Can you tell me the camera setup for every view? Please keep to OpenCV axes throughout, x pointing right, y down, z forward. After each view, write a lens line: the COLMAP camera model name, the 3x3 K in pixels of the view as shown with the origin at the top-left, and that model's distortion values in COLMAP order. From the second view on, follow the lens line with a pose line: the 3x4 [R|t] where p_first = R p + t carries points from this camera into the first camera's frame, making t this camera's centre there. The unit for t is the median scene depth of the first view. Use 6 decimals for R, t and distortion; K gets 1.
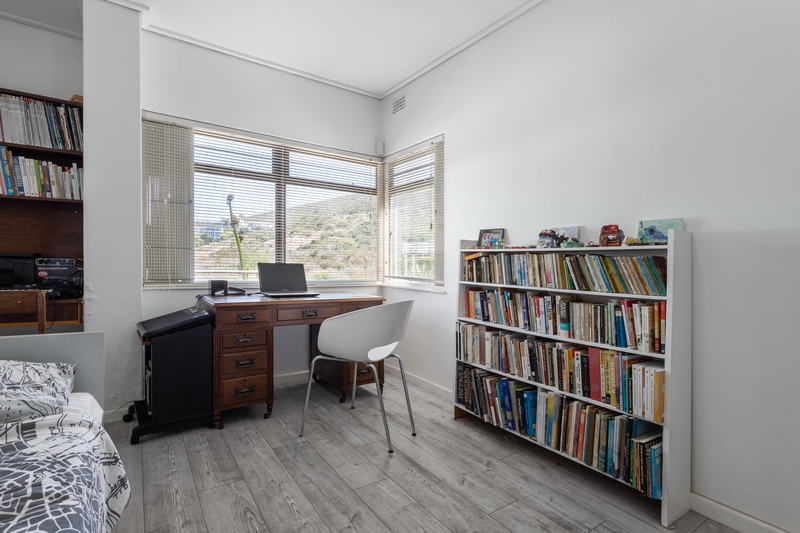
lens RADIAL K [[386.7, 0, 406.0], [0, 386.7, 258.9], [0, 0, 1]] dist [-0.002109, 0.002825]
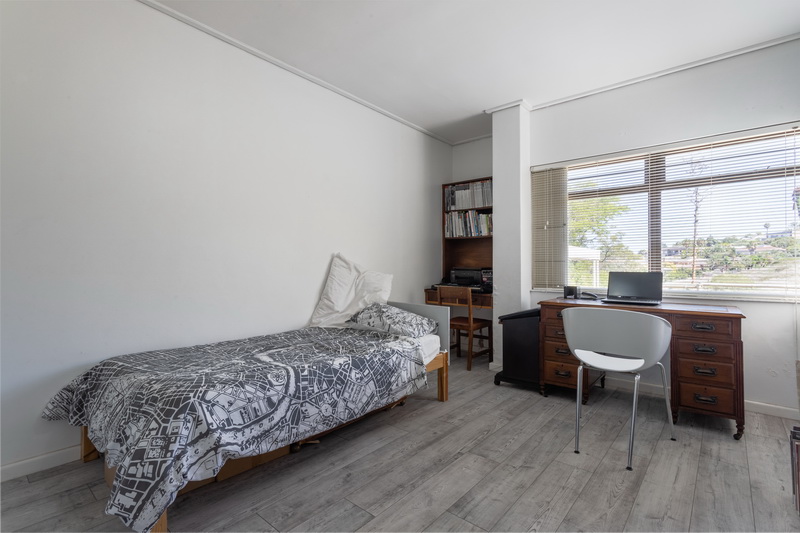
lens RADIAL K [[386.7, 0, 405.6], [0, 386.7, 271.6], [0, 0, 1]] dist [-0.002109, 0.002825]
pose [[0.277330, -0.012282, -0.960696, 0.519672], [0.008949, 0.999908, -0.010200, 0.015510], [0.960733, -0.005768, 0.277414, 0.137522]]
